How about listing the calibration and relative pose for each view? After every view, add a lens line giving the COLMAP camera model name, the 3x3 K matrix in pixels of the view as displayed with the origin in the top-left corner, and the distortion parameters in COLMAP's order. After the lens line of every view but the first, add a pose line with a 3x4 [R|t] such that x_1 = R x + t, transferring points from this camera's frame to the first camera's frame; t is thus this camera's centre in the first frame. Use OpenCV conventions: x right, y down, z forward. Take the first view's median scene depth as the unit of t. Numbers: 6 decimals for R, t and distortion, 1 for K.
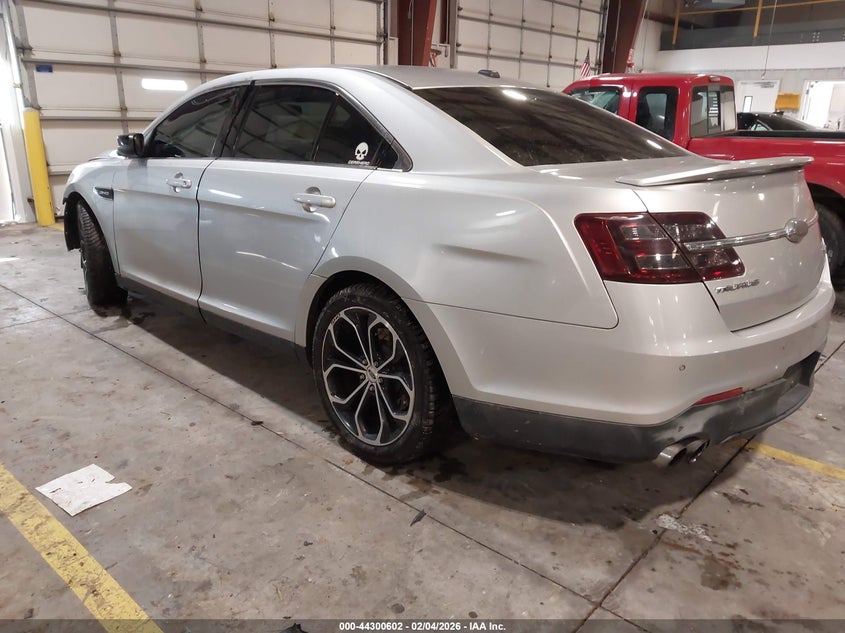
lens RADIAL K [[674.5, 0, 422.5], [0, 674.5, 316.5], [0, 0, 1]] dist [-0.000806, 0.001859]
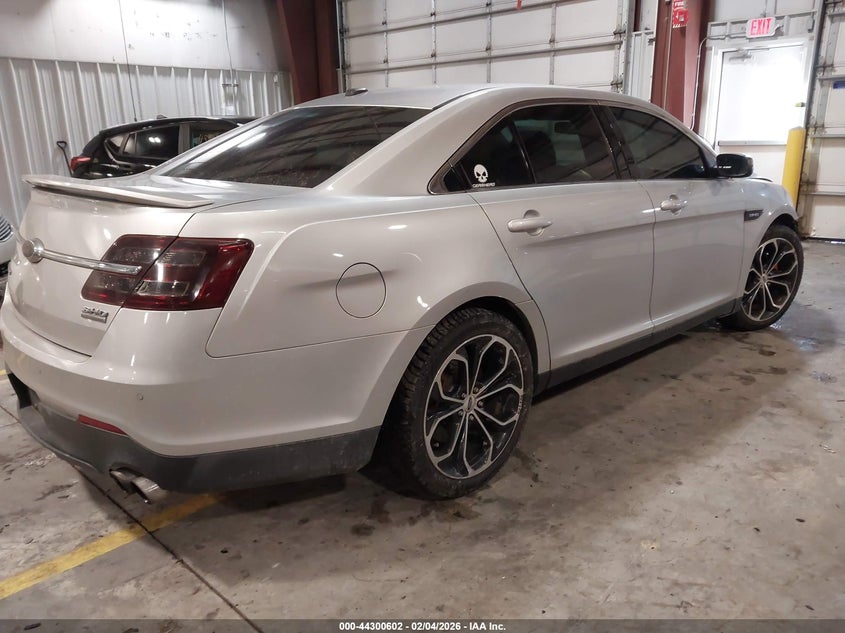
lens RADIAL K [[674.5, 0, 422.5], [0, 674.5, 316.5], [0, 0, 1]] dist [-0.000806, 0.001859]
pose [[-0.058438, 0.227519, -0.972019, 0.545775], [-0.247163, 0.940070, 0.234901, -0.152242], [0.967210, 0.253974, 0.001299, 0.570757]]
